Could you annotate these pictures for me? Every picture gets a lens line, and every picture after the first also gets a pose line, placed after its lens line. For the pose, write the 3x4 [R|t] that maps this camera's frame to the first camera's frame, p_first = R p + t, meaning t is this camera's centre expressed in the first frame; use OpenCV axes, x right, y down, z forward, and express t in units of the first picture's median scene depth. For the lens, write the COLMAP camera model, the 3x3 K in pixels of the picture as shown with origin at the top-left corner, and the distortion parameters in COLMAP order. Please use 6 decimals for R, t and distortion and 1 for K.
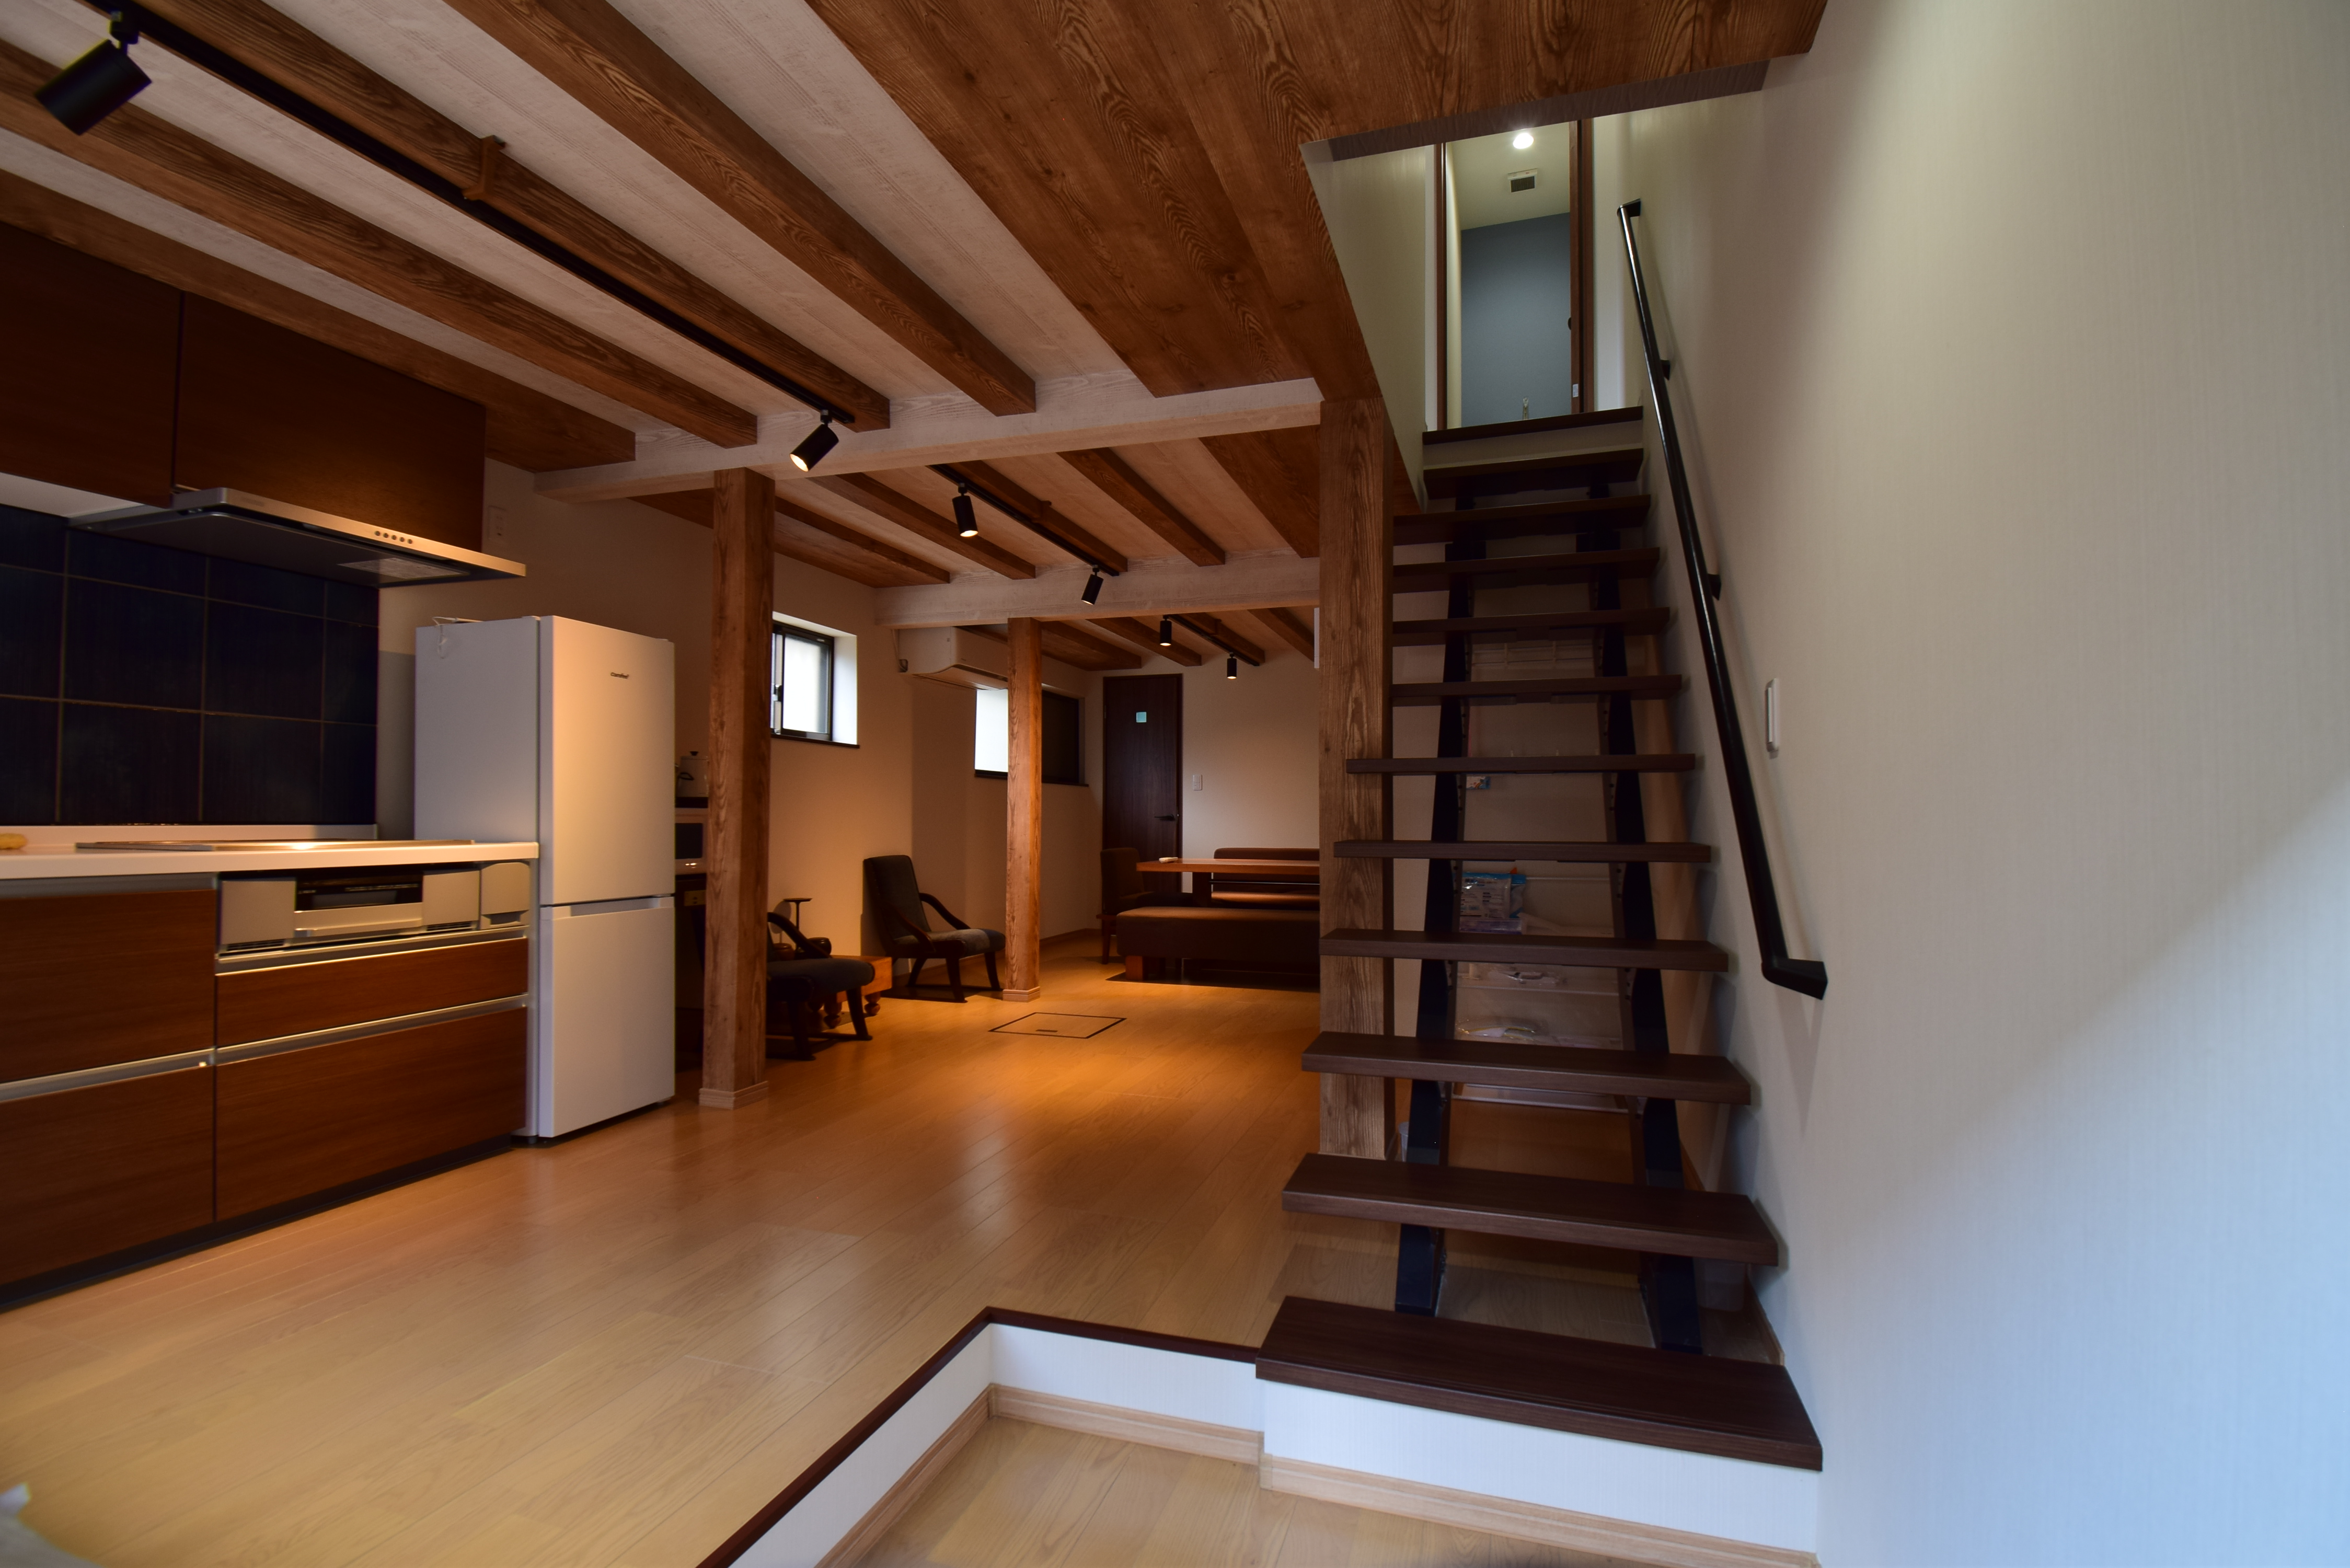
lens RADIAL K [[1036.5, 0, 1190.0], [0, 1036.5, 794.5], [0, 0, 1]] dist [0.017837, -0.026636]
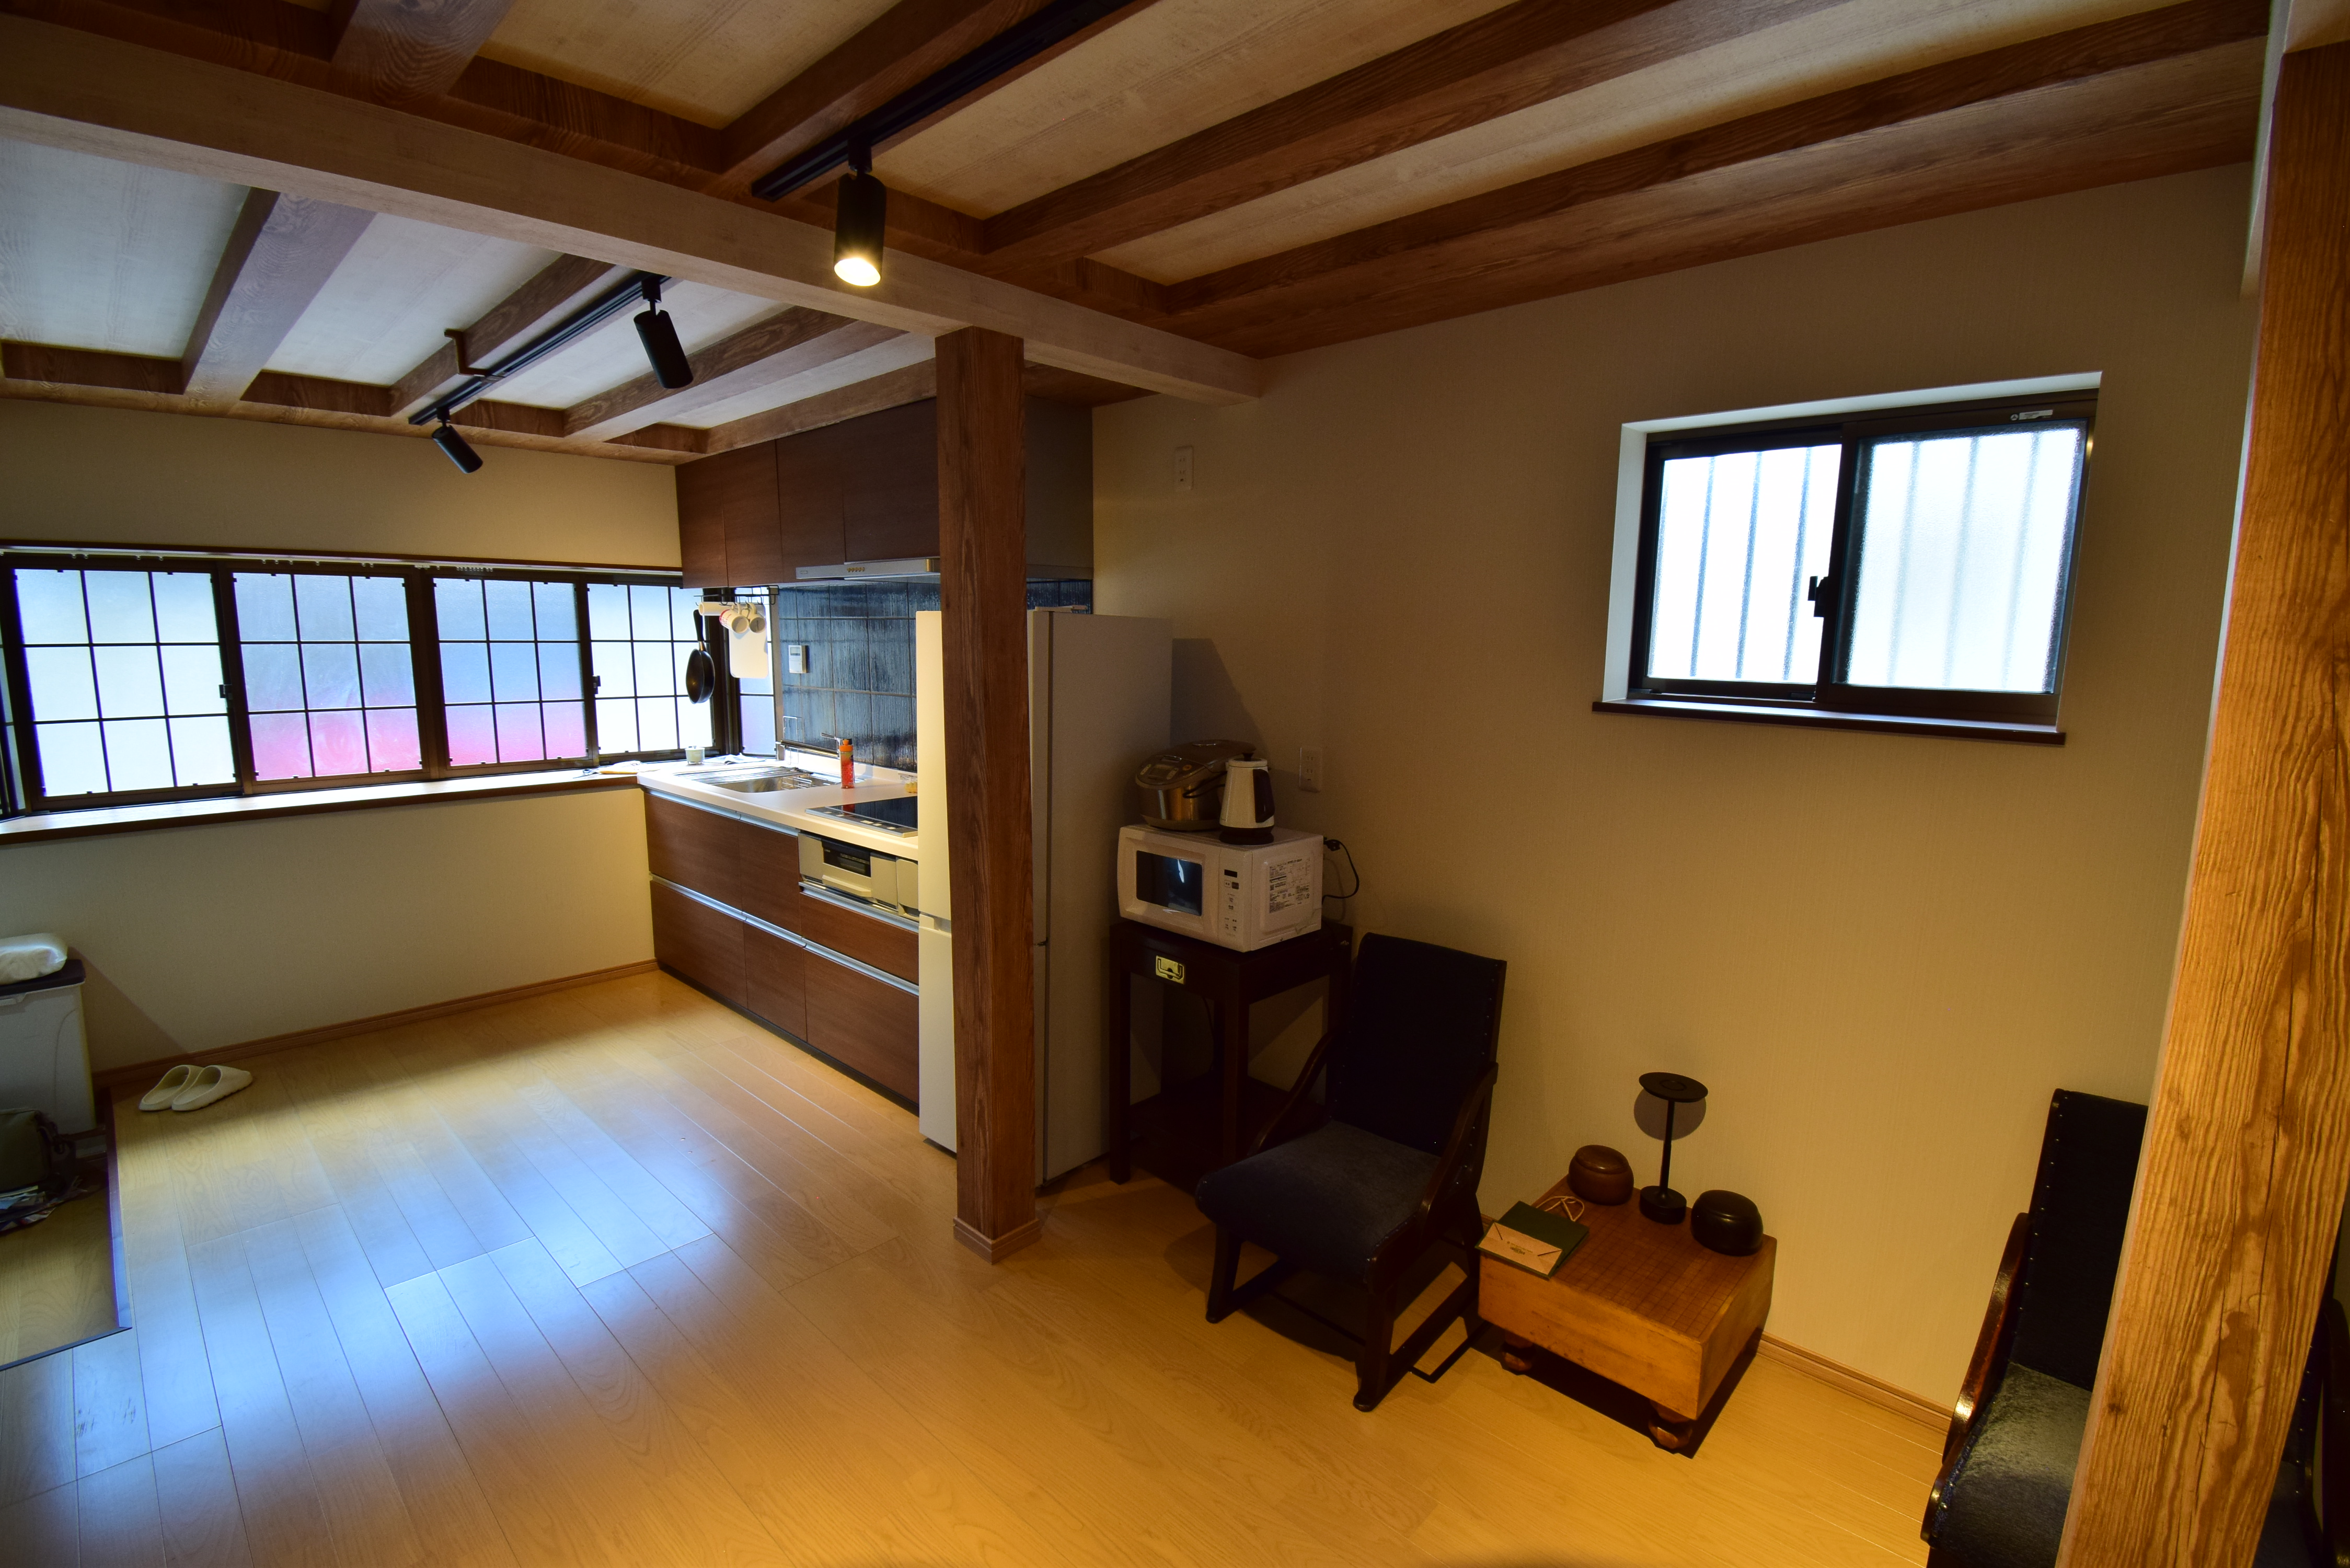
lens RADIAL K [[1041.8, 0, 1189.7], [0, 1041.8, 794.0], [0, 0, 1]] dist [0.020137, -0.026954]
pose [[-0.429605, 0.131522, -0.893388, 0.130215], [0.010048, 0.989972, 0.140909, -0.126769], [0.902961, 0.051559, -0.426618, 1.485406]]
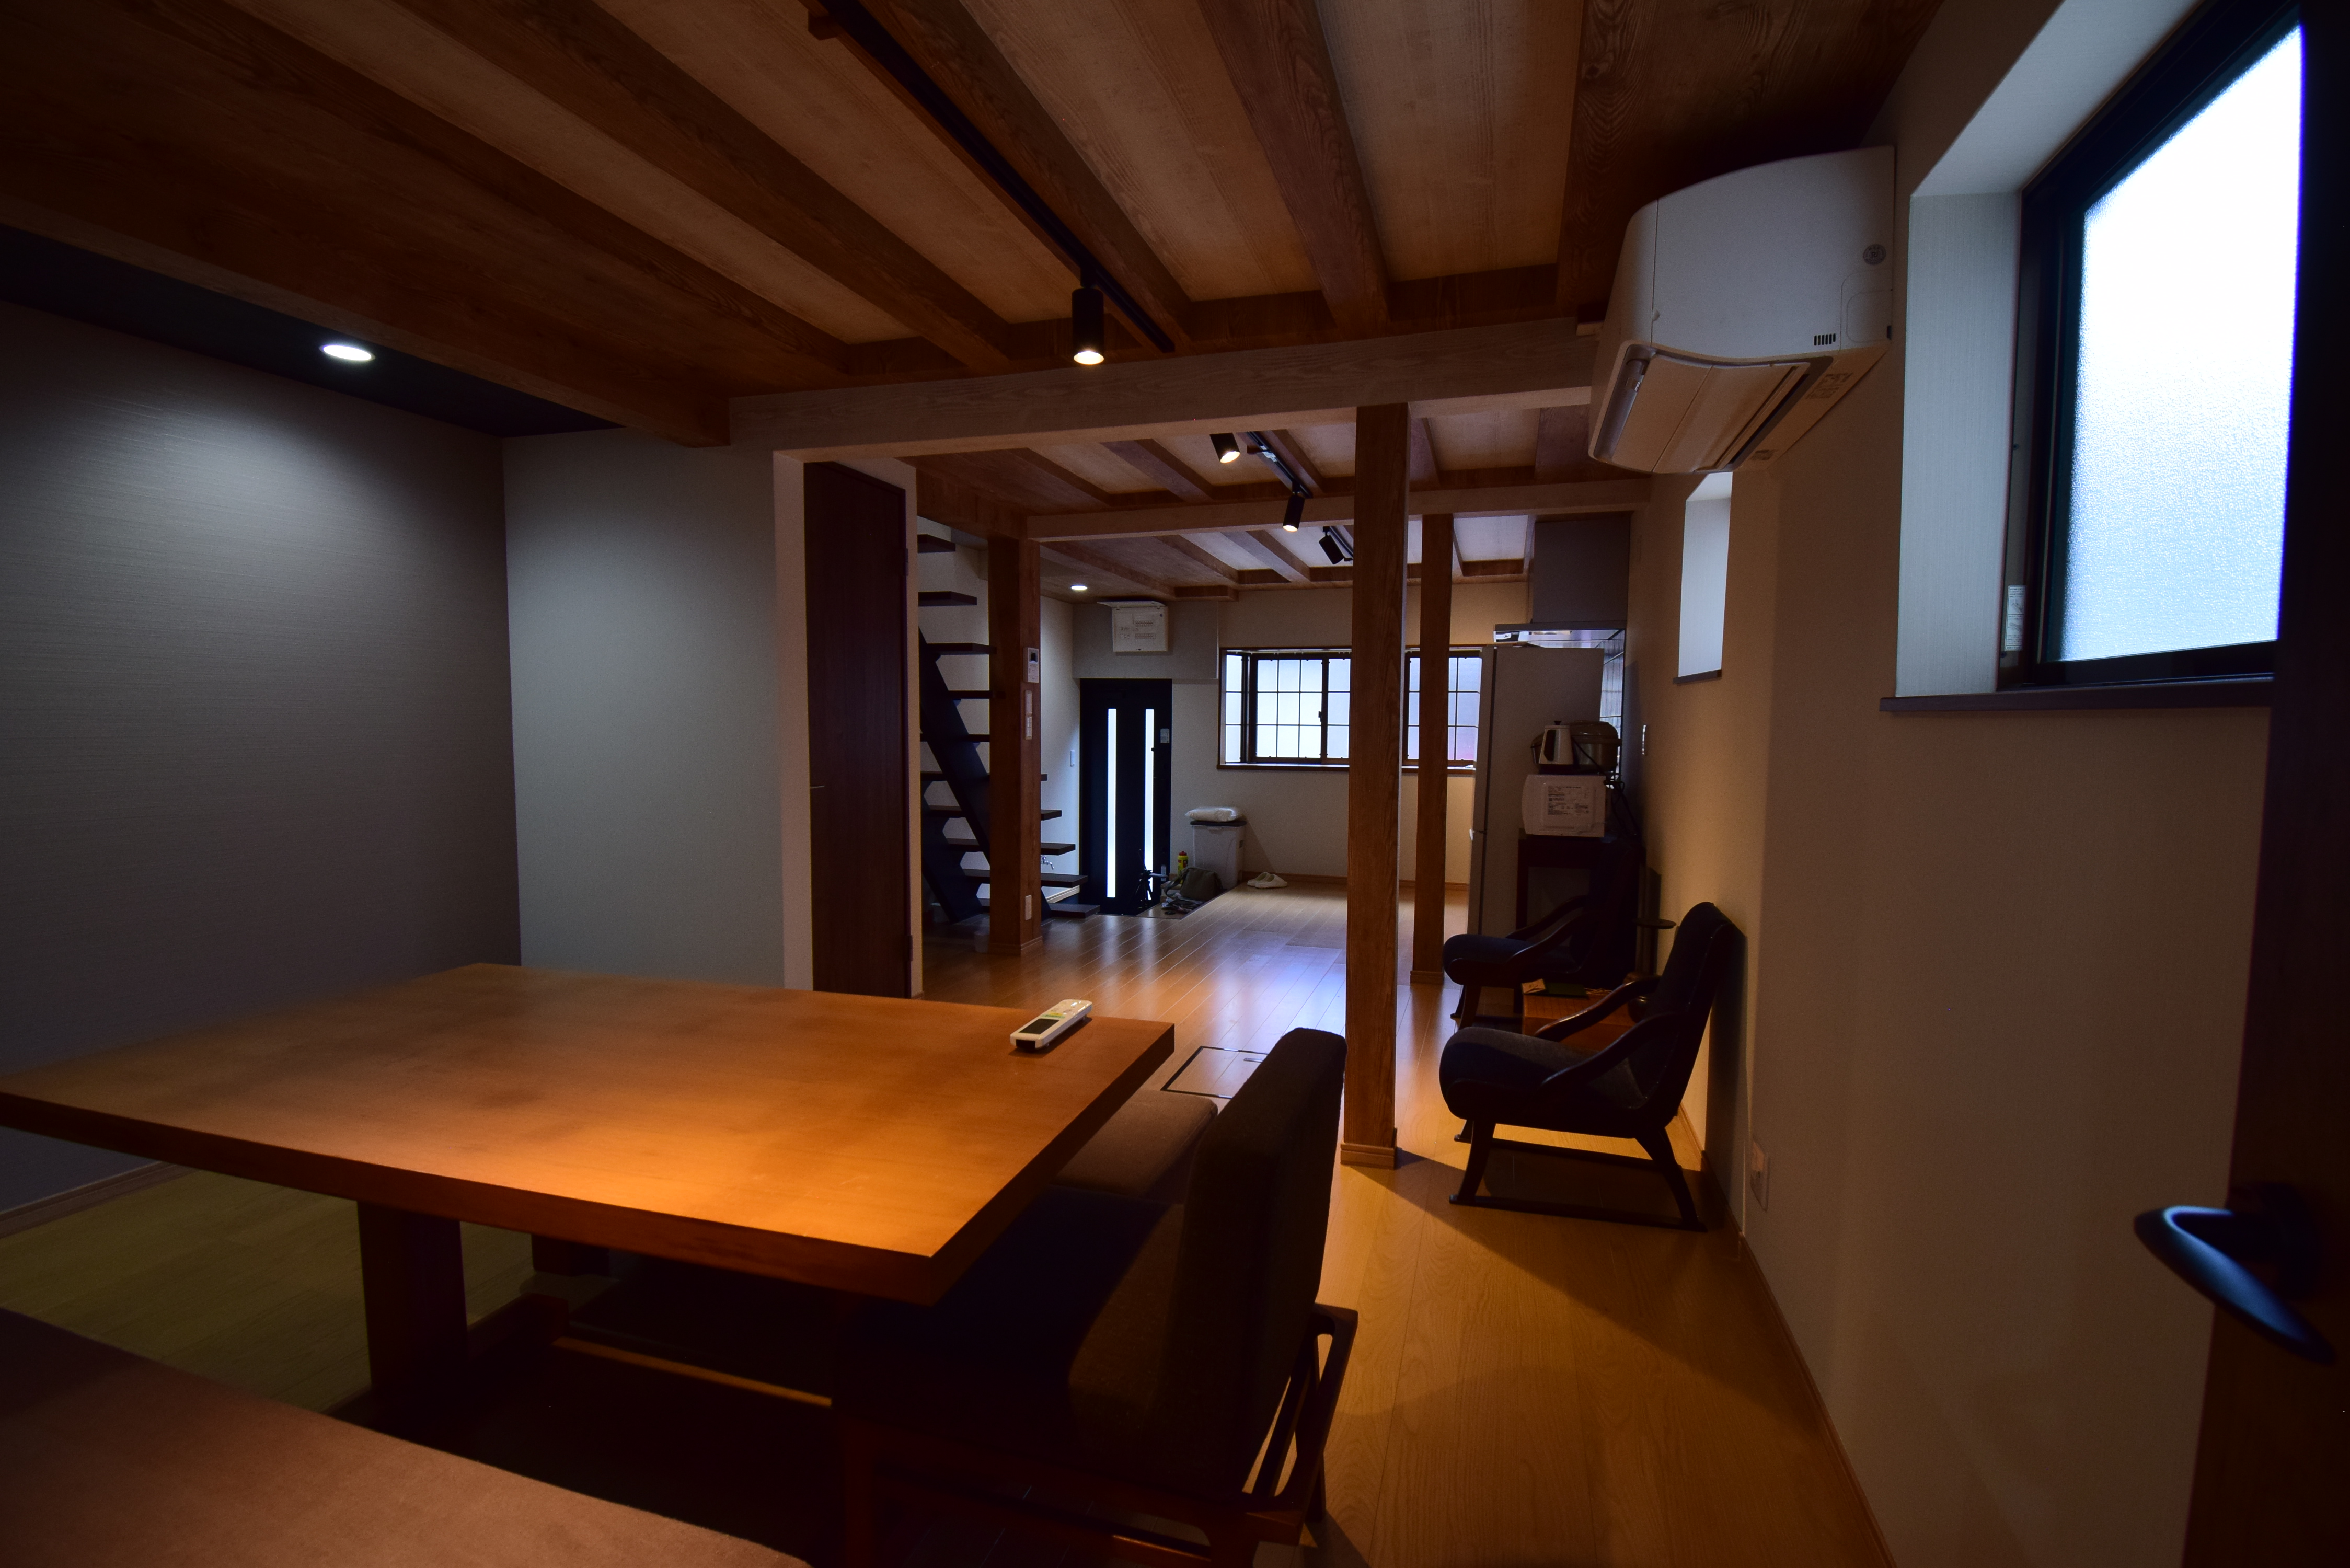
lens RADIAL K [[1041.8, 0, 1189.7], [0, 1041.8, 794.0], [0, 0, 1]] dist [0.020137, -0.026954]
pose [[-0.999753, -0.010917, -0.019357, -0.095830], [-0.011821, 0.998816, 0.047198, -0.014988], [0.018819, 0.047415, -0.998698, 2.476251]]
